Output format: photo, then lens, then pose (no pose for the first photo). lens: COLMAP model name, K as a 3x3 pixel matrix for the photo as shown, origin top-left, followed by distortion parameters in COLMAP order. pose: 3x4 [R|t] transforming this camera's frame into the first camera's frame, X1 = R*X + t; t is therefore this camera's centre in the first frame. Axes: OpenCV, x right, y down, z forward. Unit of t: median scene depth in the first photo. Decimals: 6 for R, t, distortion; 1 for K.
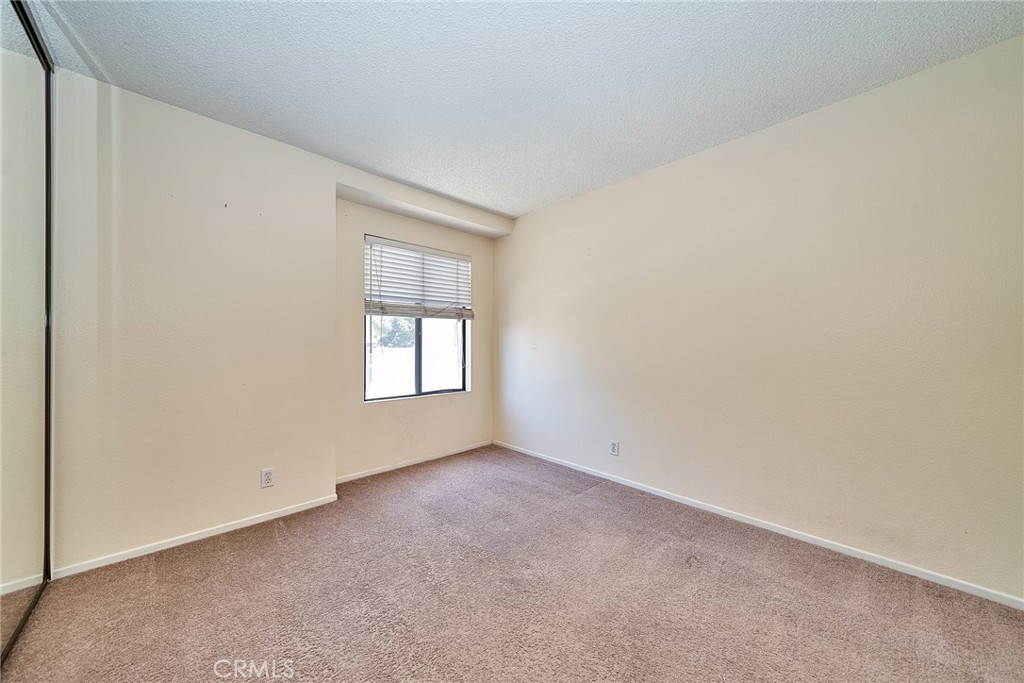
lens RADIAL K [[354.7, 0, 487.5], [0, 354.7, 339.1], [0, 0, 1]] dist [0.000922, 0.000056]
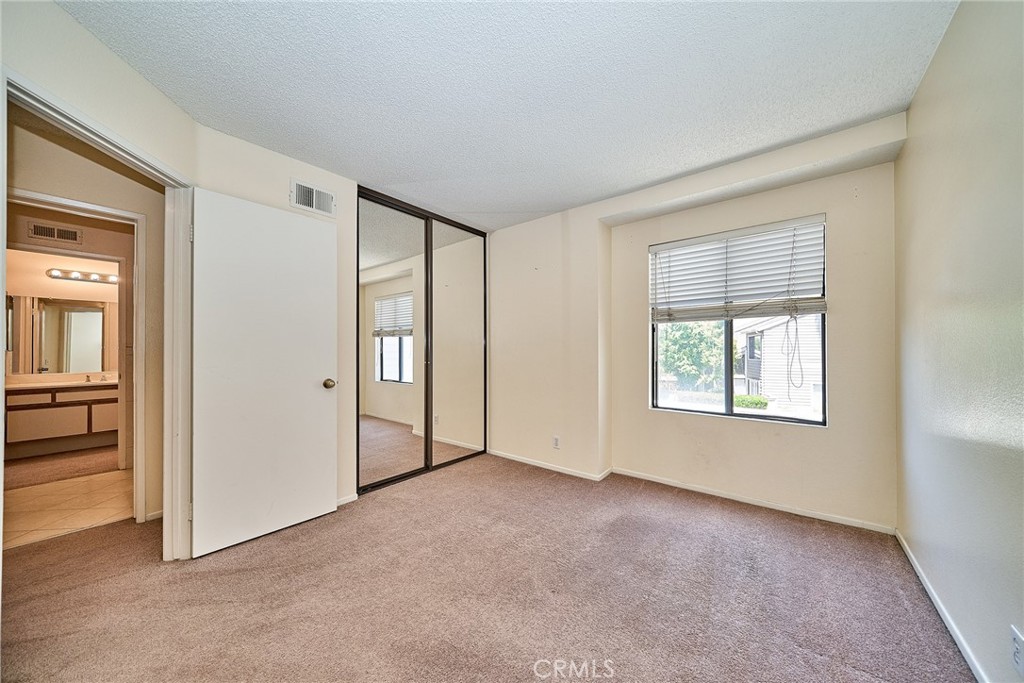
lens RADIAL K [[353.1, 0, 515.7], [0, 353.1, 343.2], [0, 0, 1]] dist [-0.000588, -0.000065]
pose [[0.152655, -0.027896, -0.987886, 0.711700], [0.012298, 0.999578, -0.026326, 0.012343], [0.988203, -0.008131, 0.152933, 0.530763]]
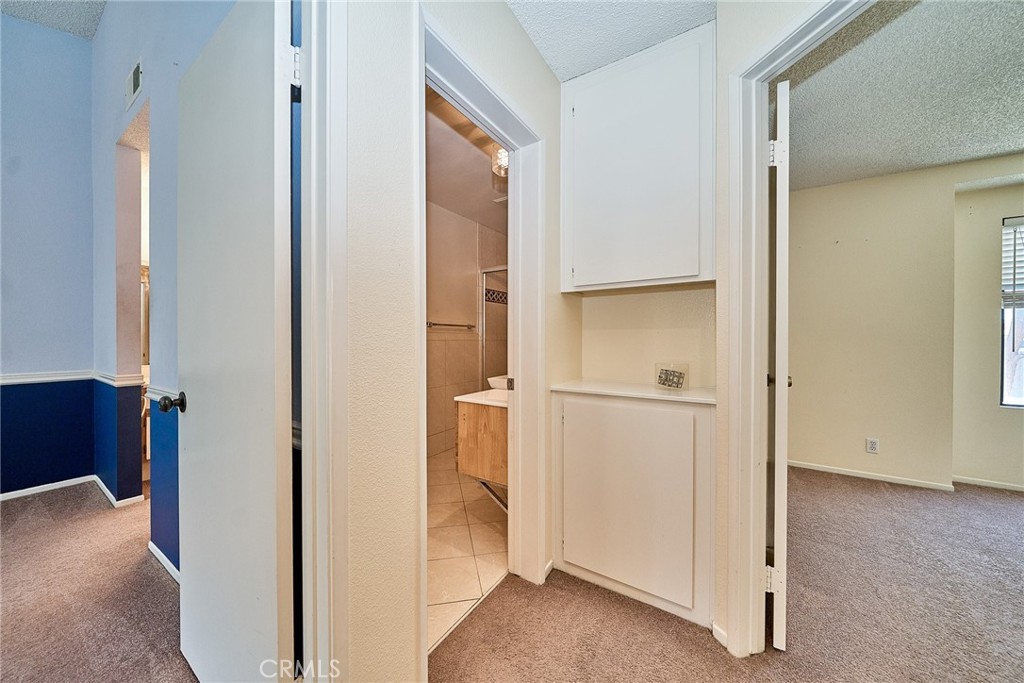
lens RADIAL K [[347.7, 0, 514.0], [0, 347.7, 346.1], [0, 0, 1]] dist [0.000384, 0.000368]
pose [[0.259136, 0.004095, -0.965832, 0.213158], [-0.002234, 0.999991, 0.003640, 0.028973], [0.965838, 0.001214, 0.259143, -0.481805]]
